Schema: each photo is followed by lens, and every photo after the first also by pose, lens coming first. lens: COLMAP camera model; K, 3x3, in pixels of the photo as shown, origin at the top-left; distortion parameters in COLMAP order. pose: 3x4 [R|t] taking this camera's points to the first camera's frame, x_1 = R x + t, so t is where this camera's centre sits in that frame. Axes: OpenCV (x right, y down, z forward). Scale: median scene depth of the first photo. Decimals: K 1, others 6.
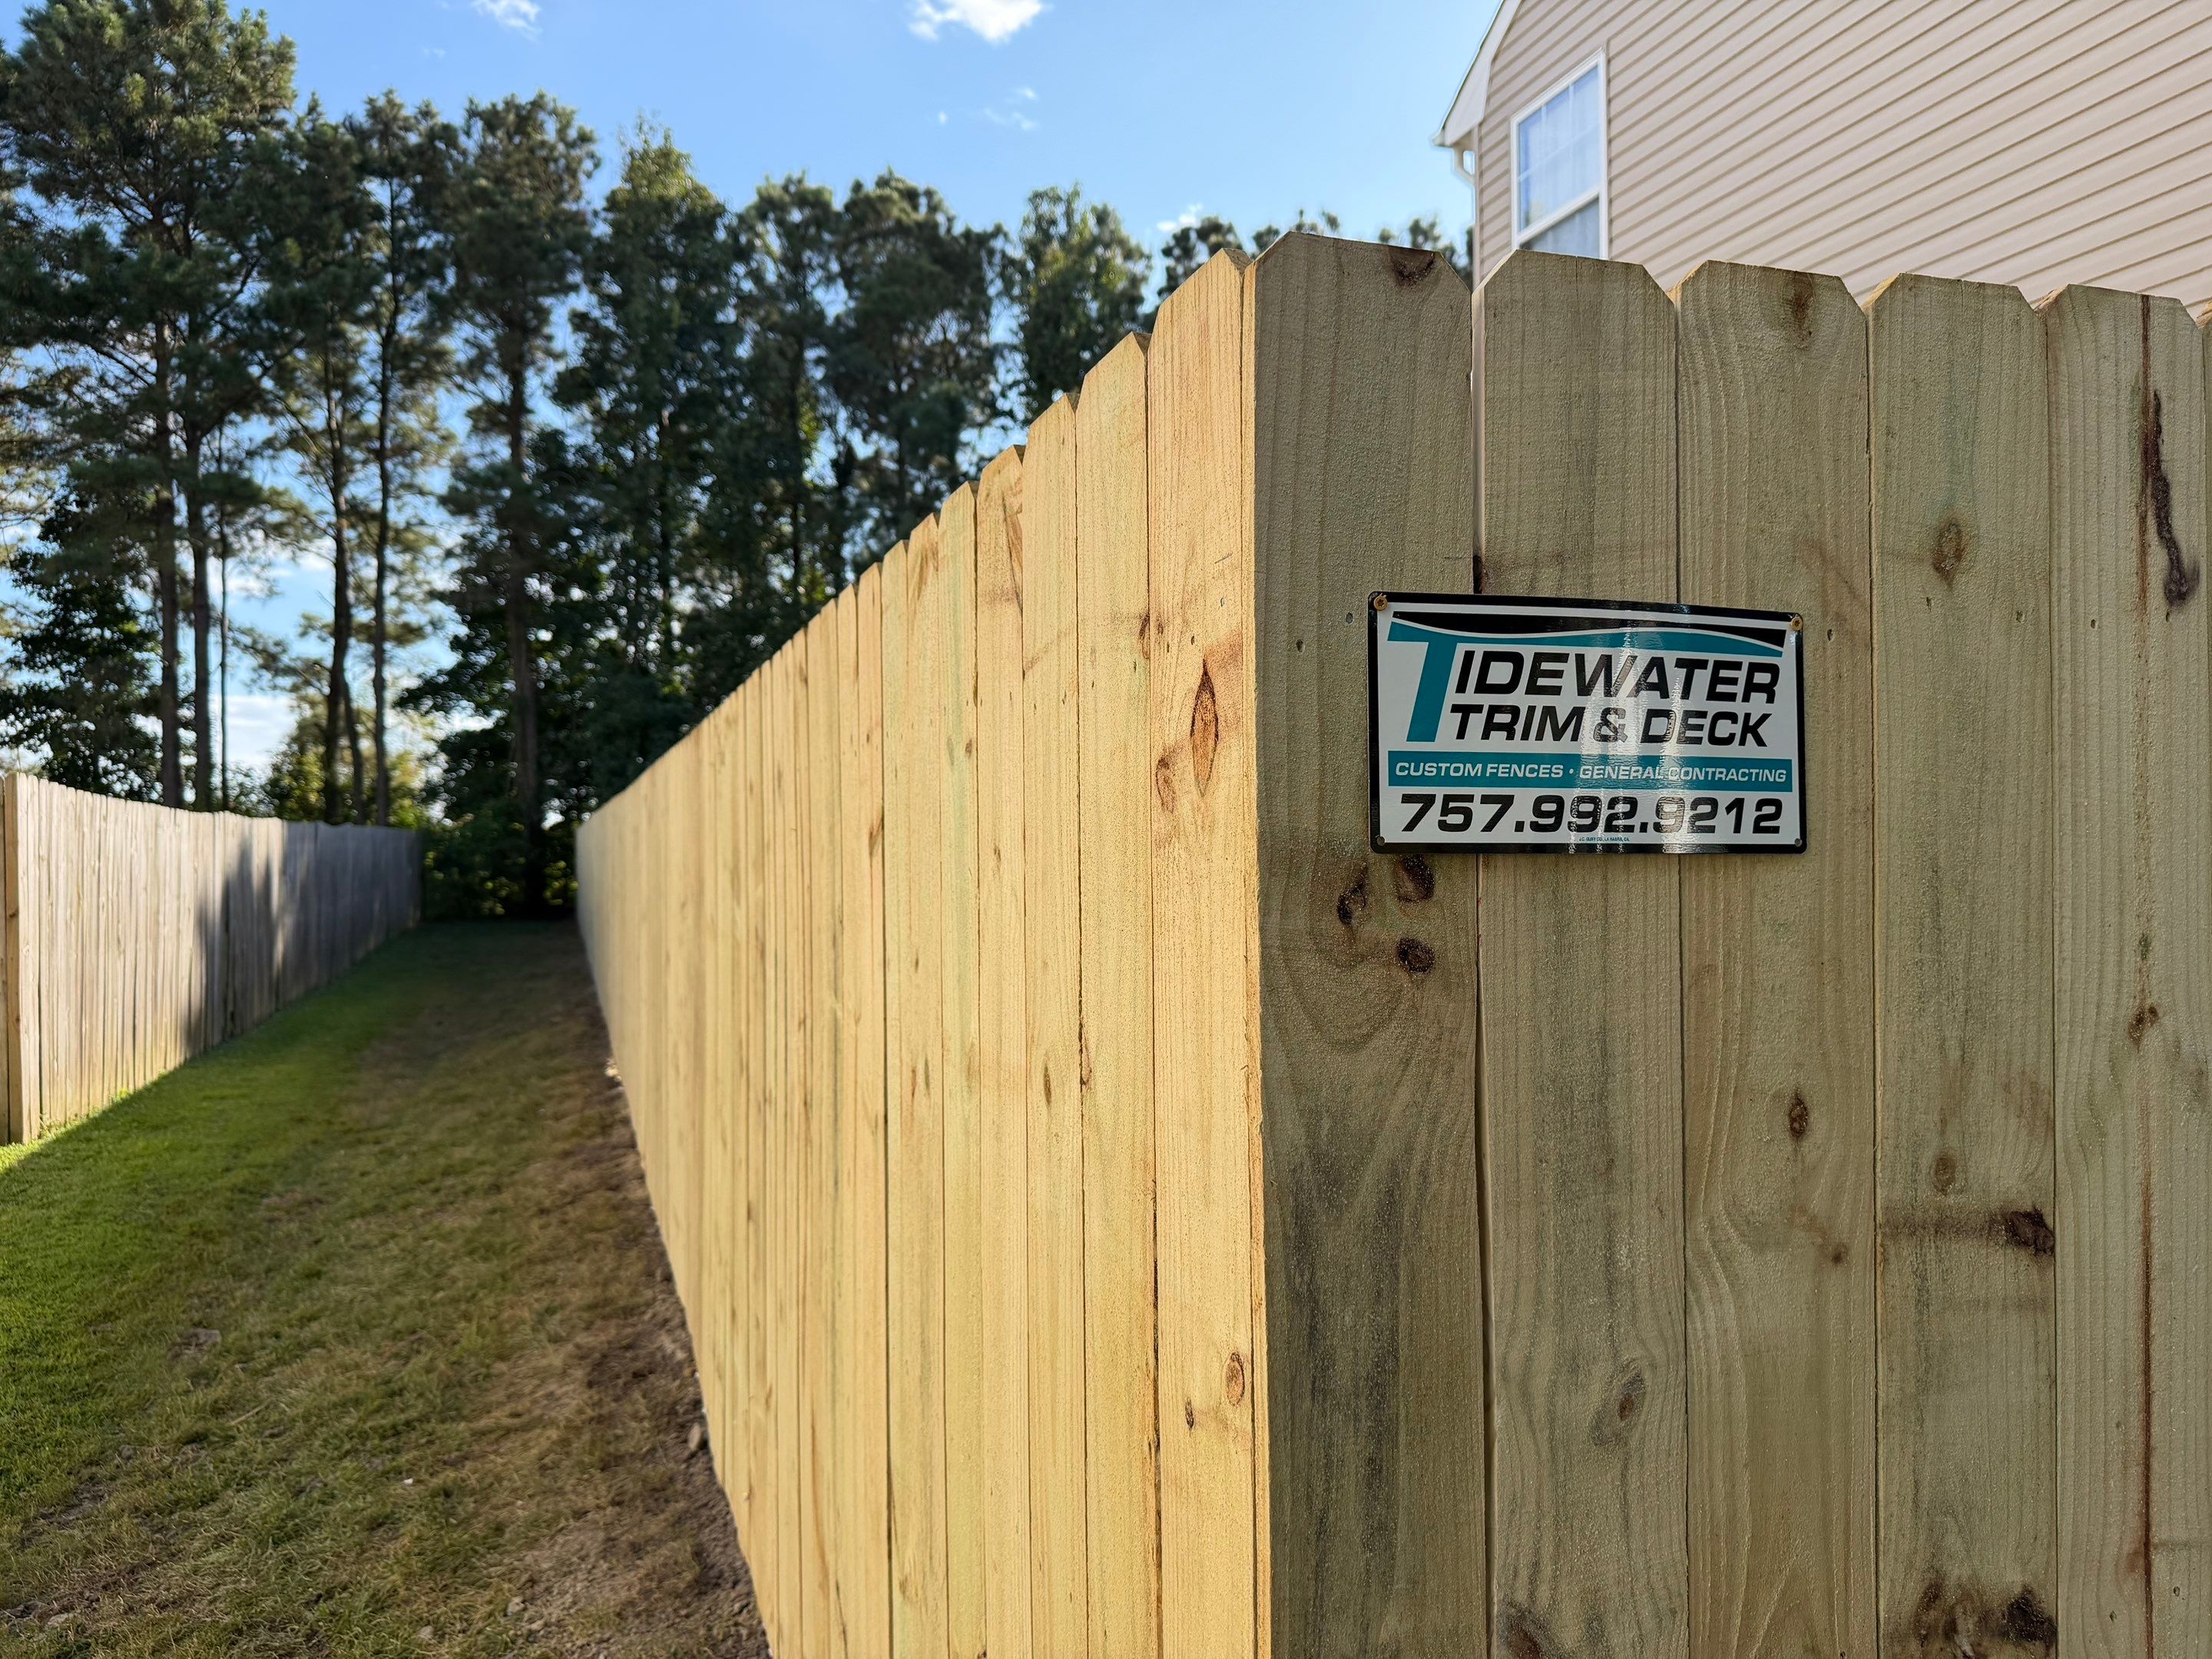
lens RADIAL K [[1558.4, 0, 1095.0], [0, 1558.4, 843.8], [0, 0, 1]] dist [0.046787, -0.055889]
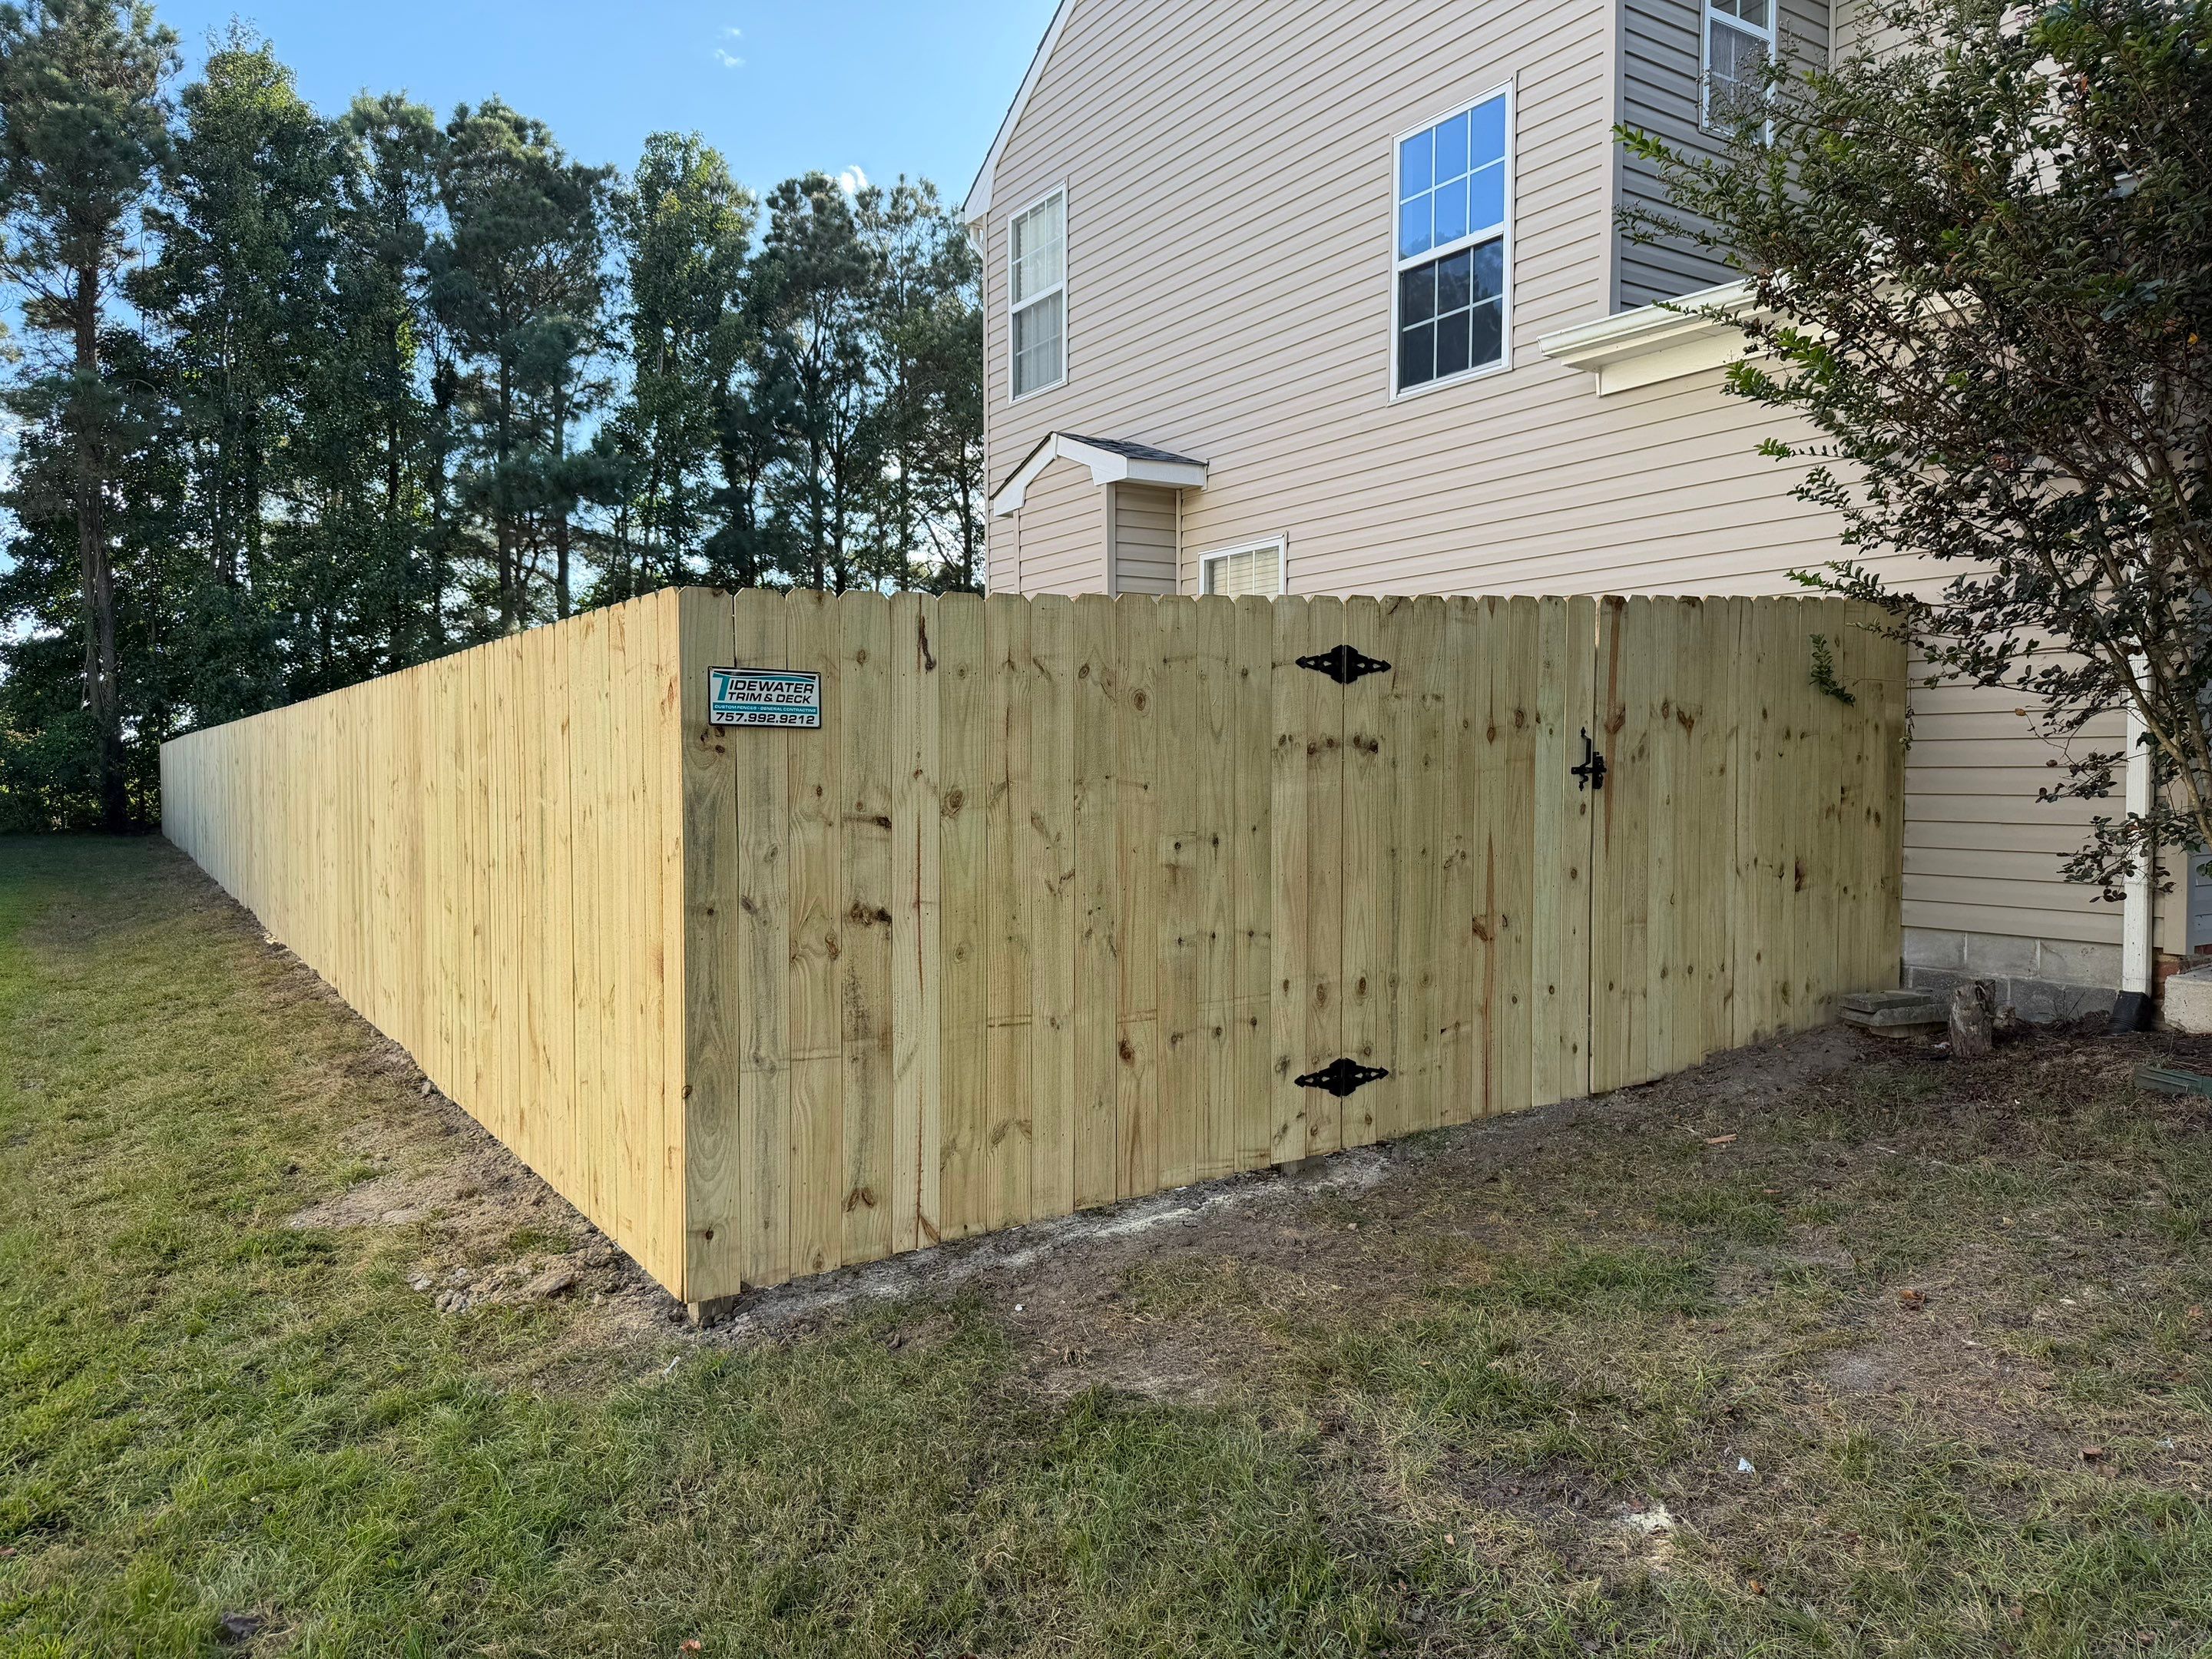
lens RADIAL K [[1558.4, 0, 1096.3], [0, 1558.4, 820.0], [0, 0, 1]] dist [0.046787, -0.055889]
pose [[0.970819, 0.002184, 0.239805, 0.004986], [-0.009594, 0.999512, 0.029739, 0.003667], [-0.239623, -0.031172, 0.970366, -0.099445]]
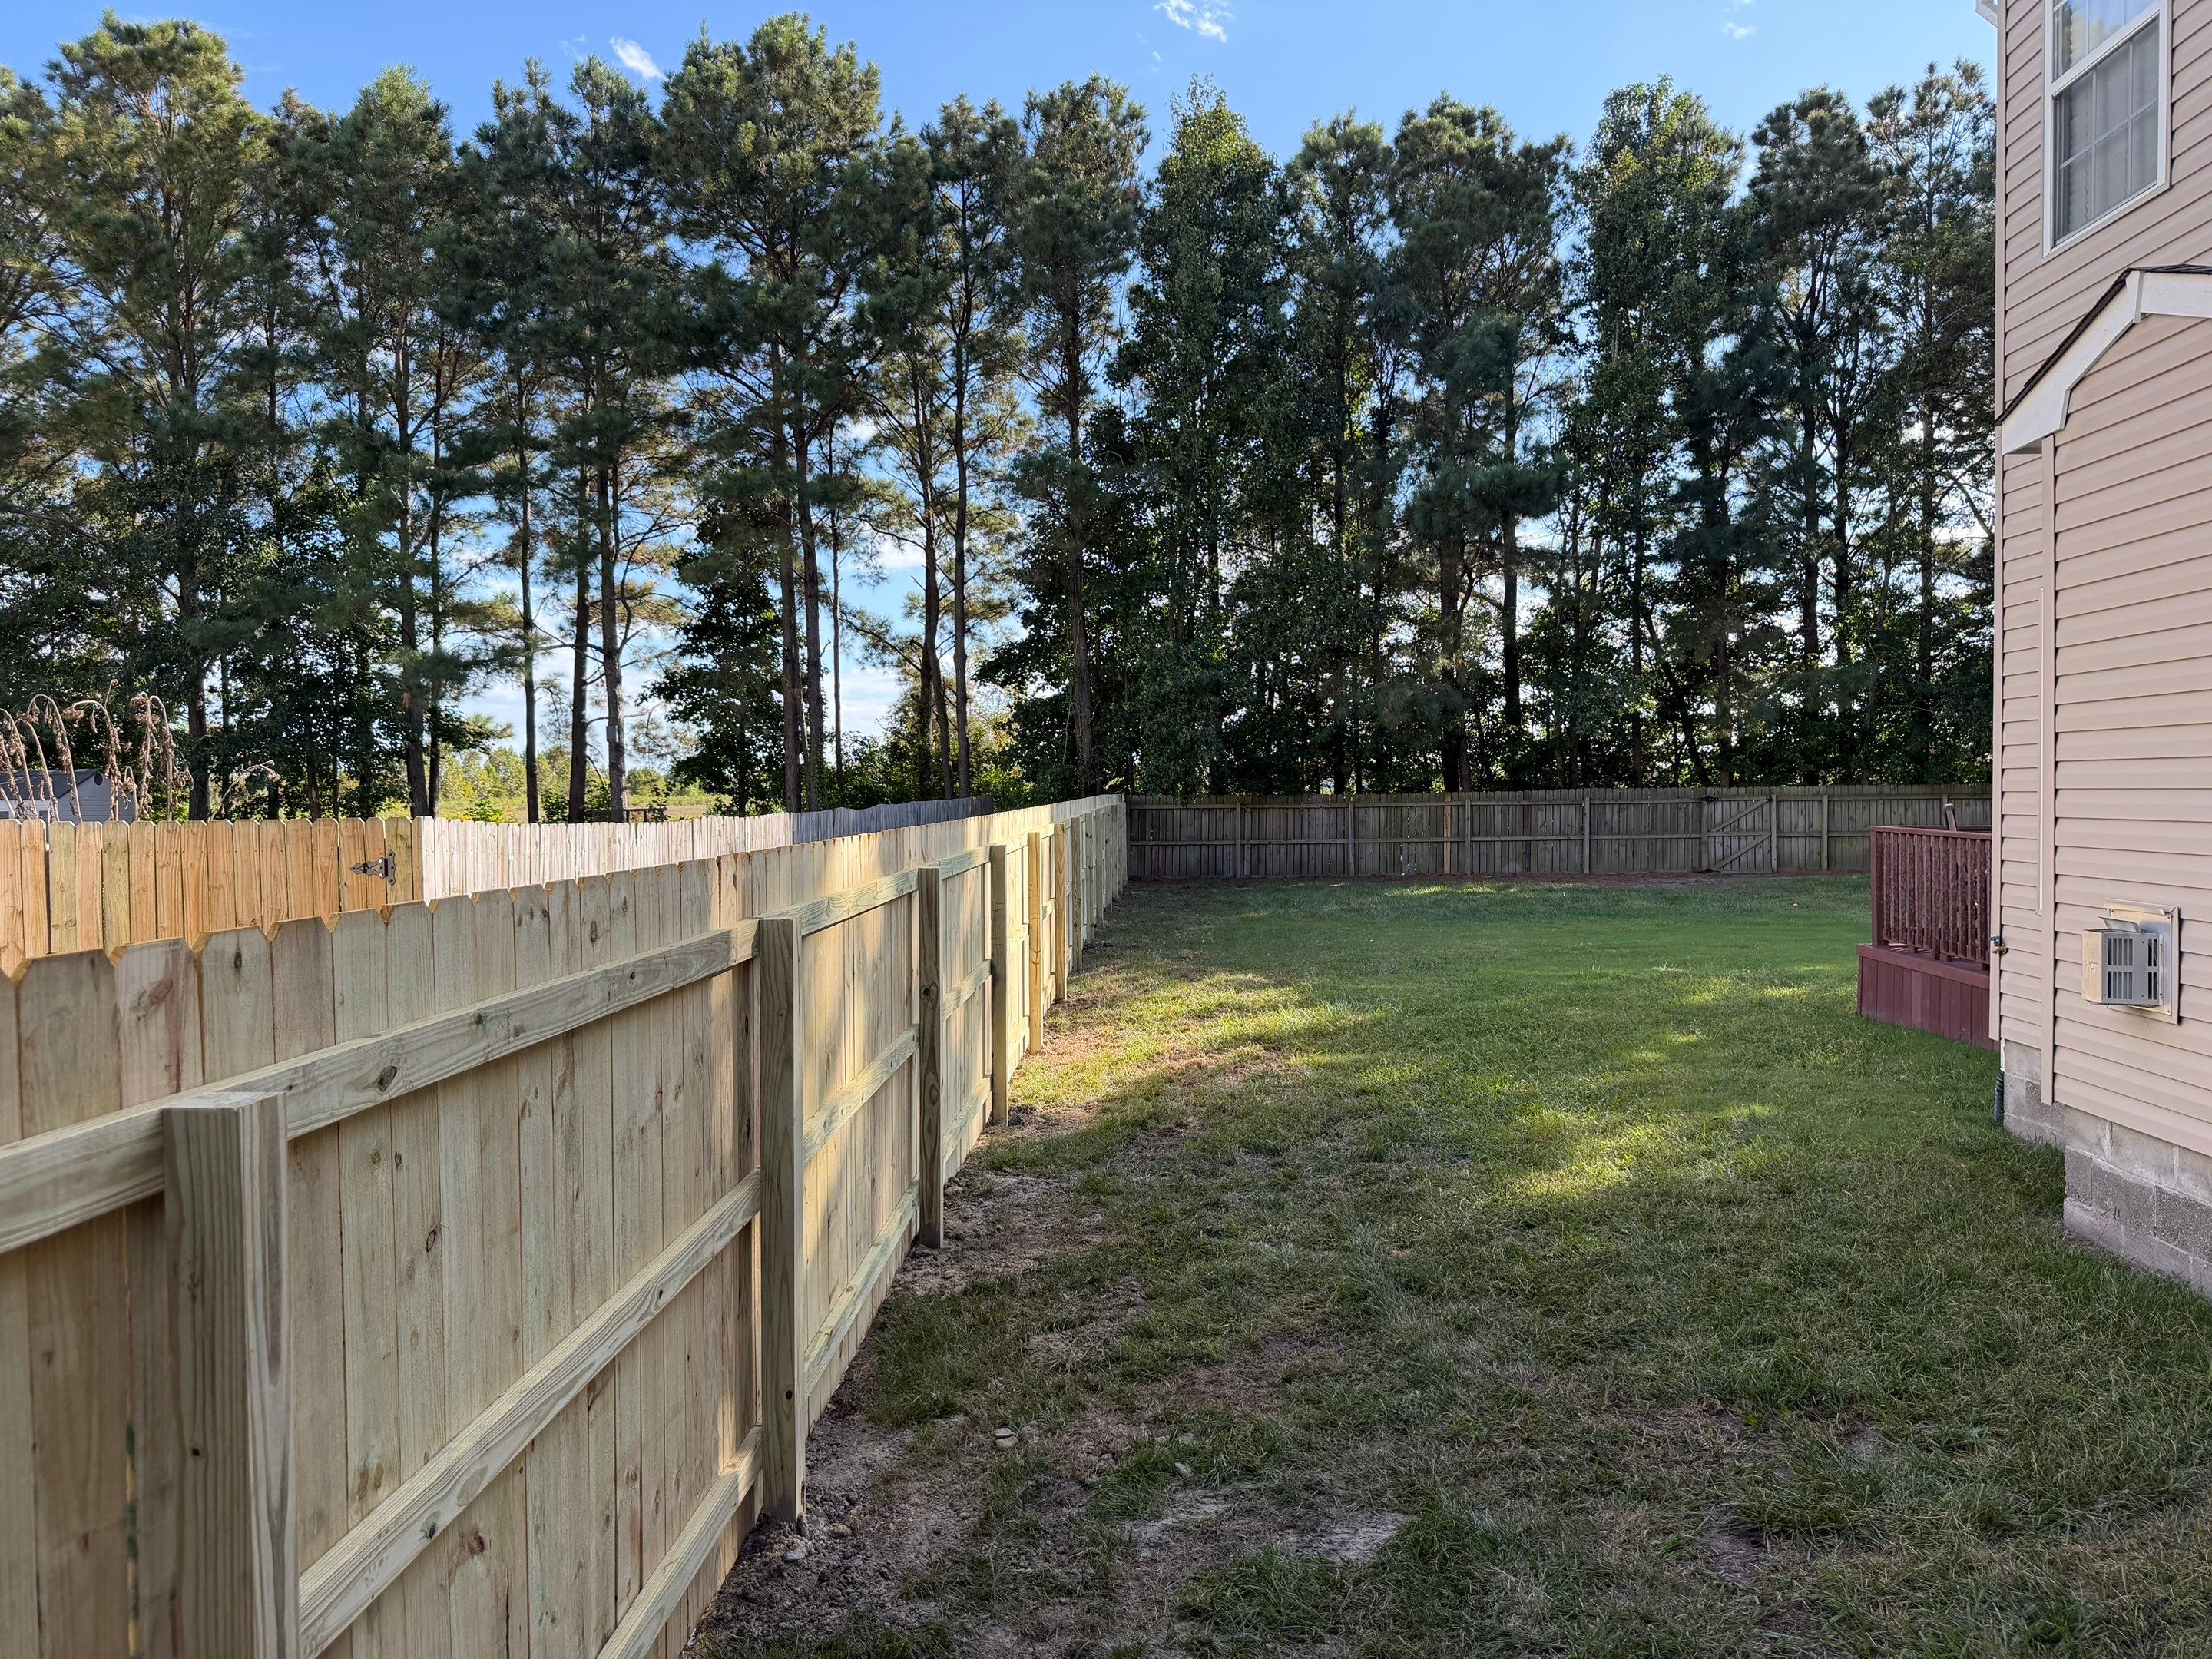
lens RADIAL K [[1558.4, 0, 1128.2], [0, 1558.4, 818.4], [0, 0, 1]] dist [0.046787, -0.055889]
pose [[0.933681, 0.005316, -0.358067, 0.037359], [0.003007, 0.999738, 0.022683, -0.015563], [0.358094, -0.022256, 0.933420, 0.037801]]
